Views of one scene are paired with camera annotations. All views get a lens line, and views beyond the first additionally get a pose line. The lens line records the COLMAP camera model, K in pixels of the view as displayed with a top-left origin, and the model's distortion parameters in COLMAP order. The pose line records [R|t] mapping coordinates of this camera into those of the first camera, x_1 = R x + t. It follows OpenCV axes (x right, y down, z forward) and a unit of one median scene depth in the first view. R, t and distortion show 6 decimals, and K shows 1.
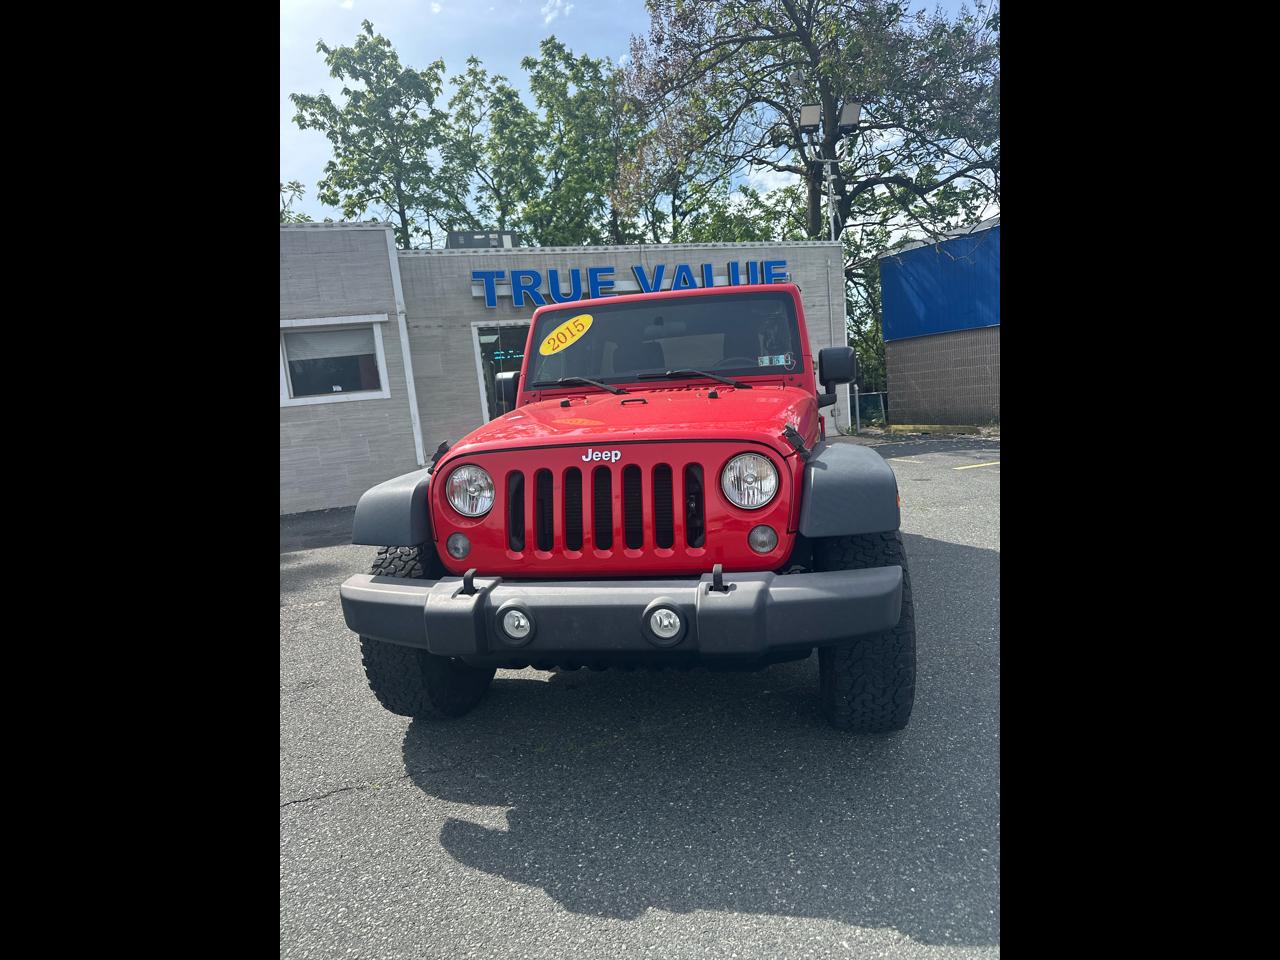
lens RADIAL K [[699.6, 0, 641.3], [0, 699.6, 482.9], [0, 0, 1]] dist [0.028455, 0.000064]
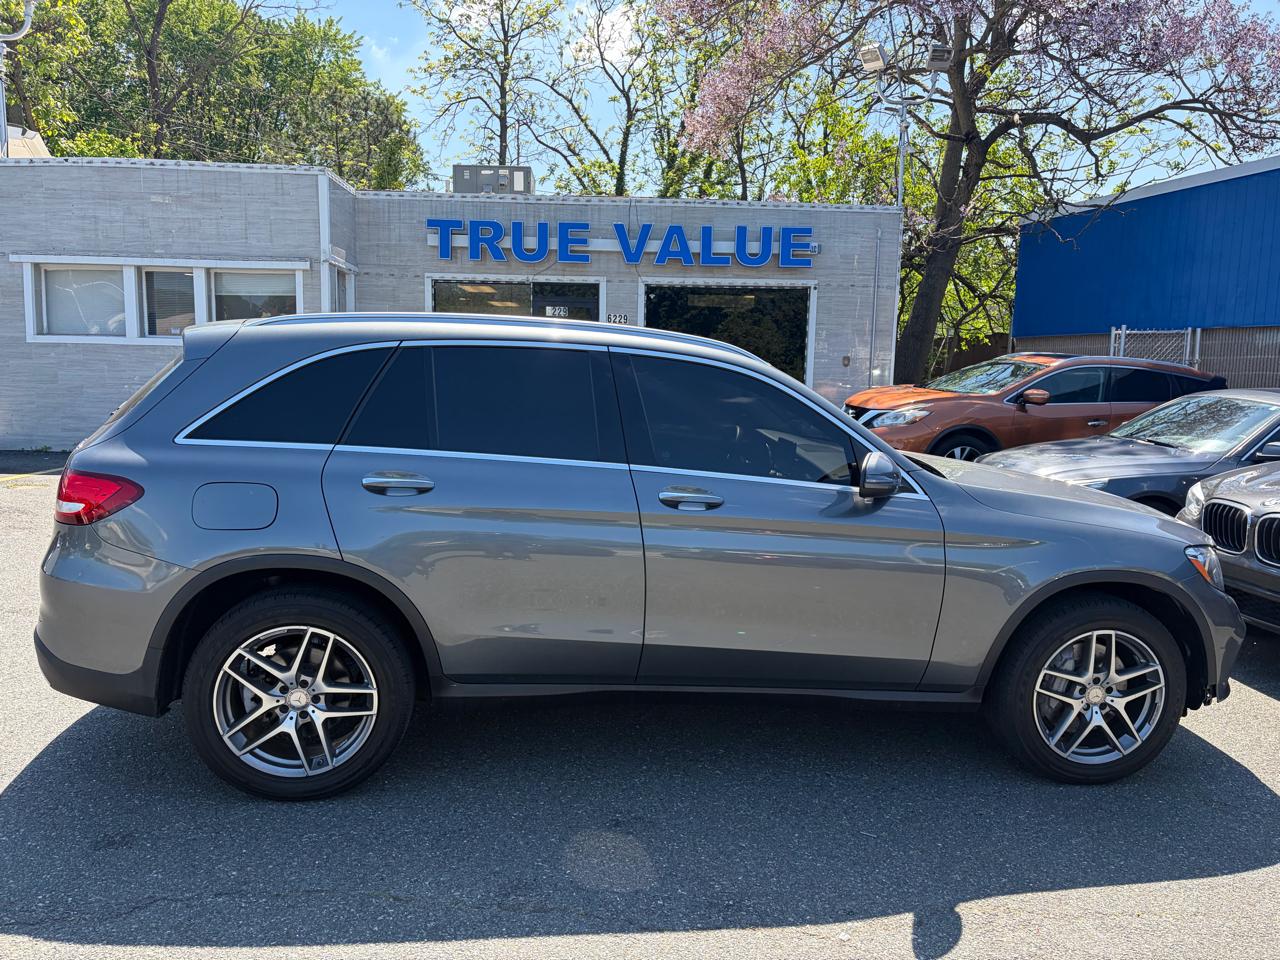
lens RADIAL K [[991.5, 0, 636.4], [0, 991.5, 498.8], [0, 0, 1]] dist [0.034242, -0.040832]
pose [[0.954114, 0.144381, -0.262336, 0.379033], [-0.139834, 0.989519, 0.036024, -0.023880], [0.264788, 0.002312, 0.964304, -0.159410]]
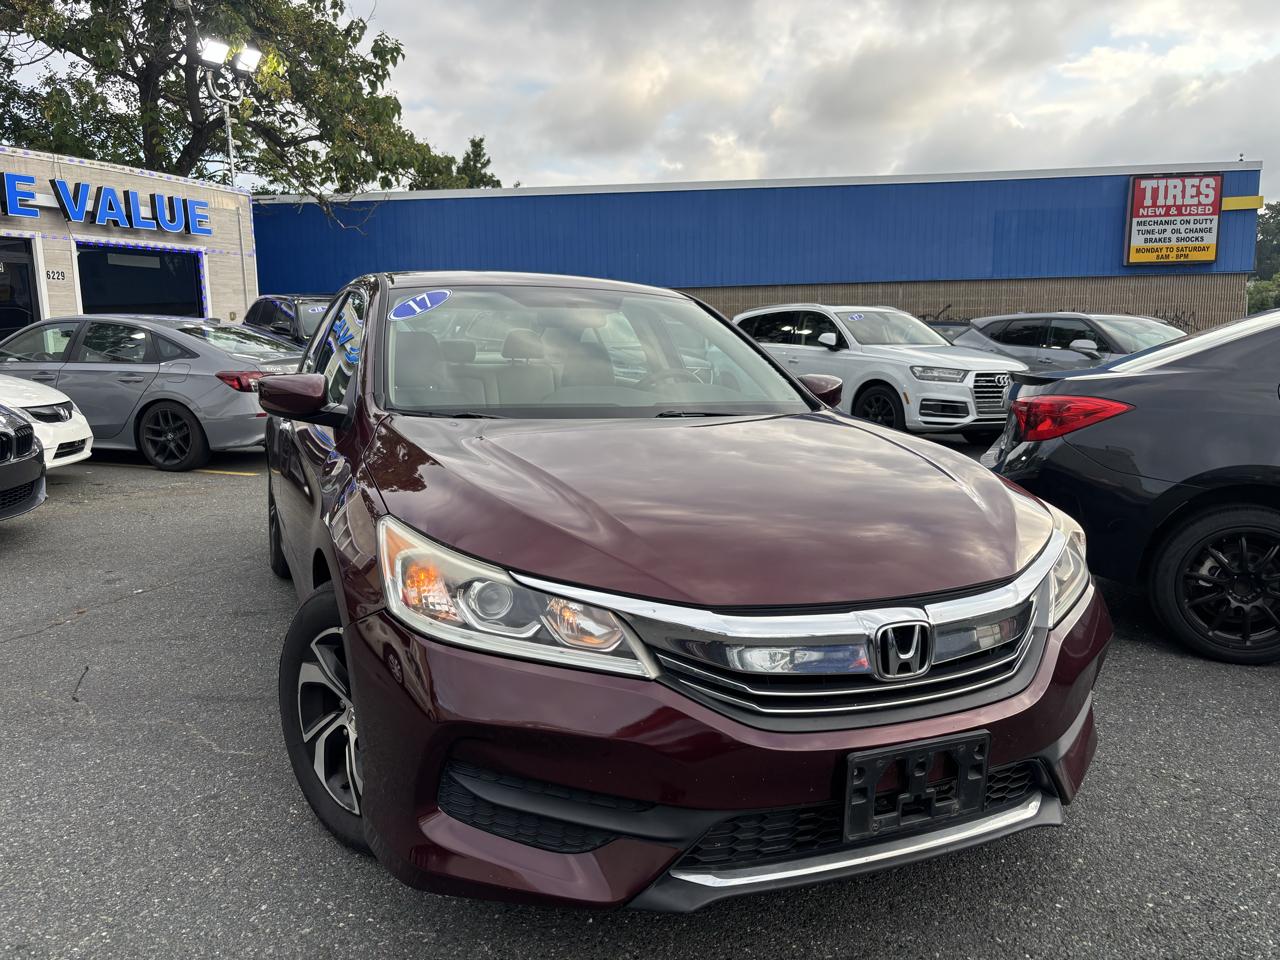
lens RADIAL K [[991.5, 0, 642.6], [0, 991.5, 475.8], [0, 0, 1]] dist [0.034242, -0.040832]
pose [[0.612034, -0.044792, 0.789562, -0.542965], [0.079896, 0.996789, -0.005383, 0.111195], [-0.786786, 0.066378, 0.613647, -0.275384]]
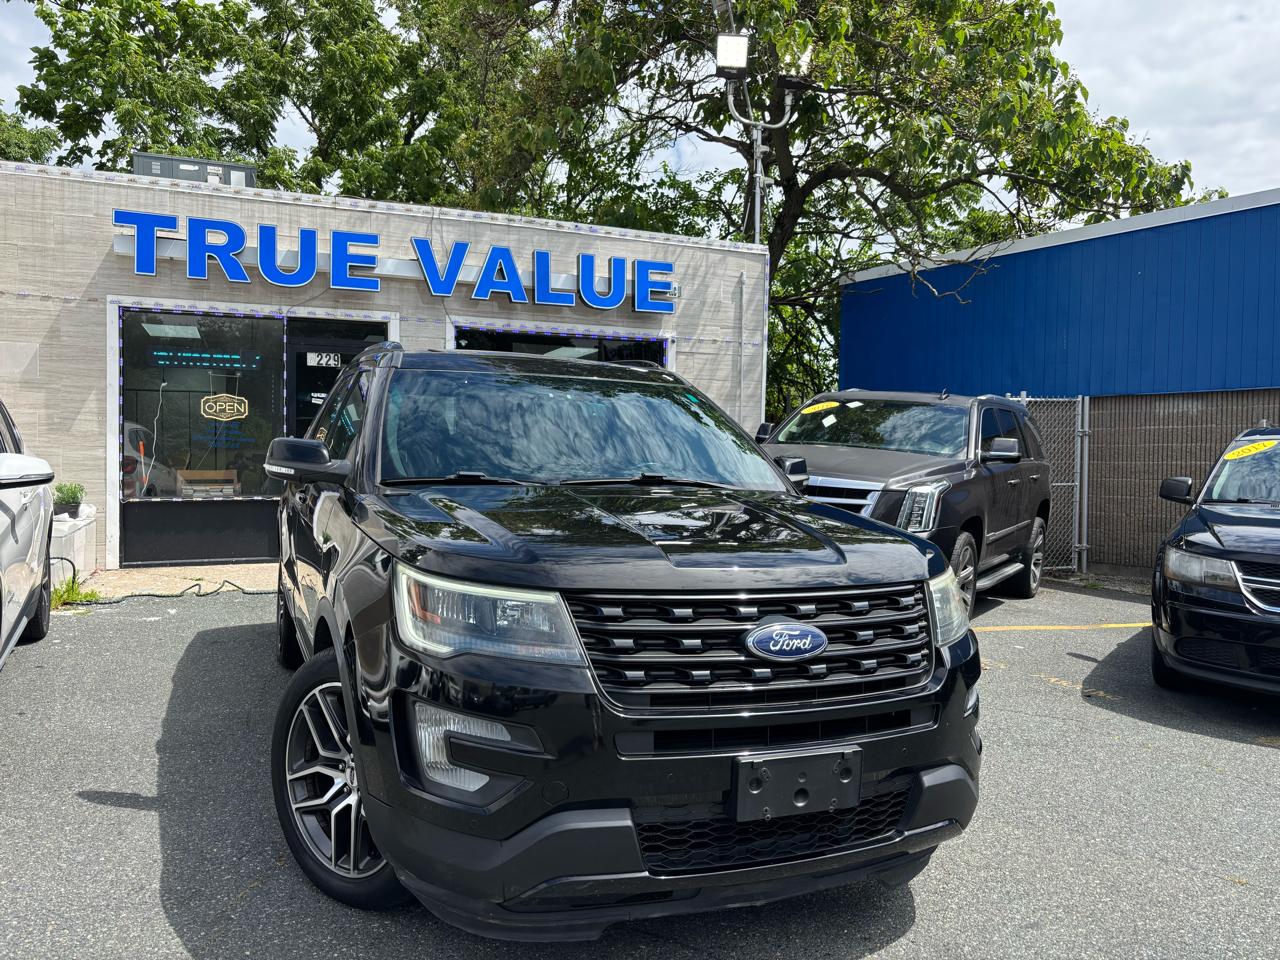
lens RADIAL K [[991.5, 0, 649.0], [0, 991.5, 479.1], [0, 0, 1]] dist [0.034242, -0.040832]
pose [[0.991223, 0.100557, 0.085820, 0.135792], [-0.091258, 0.990153, -0.106152, -0.031914], [-0.095649, 0.097388, 0.990640, 0.153237]]
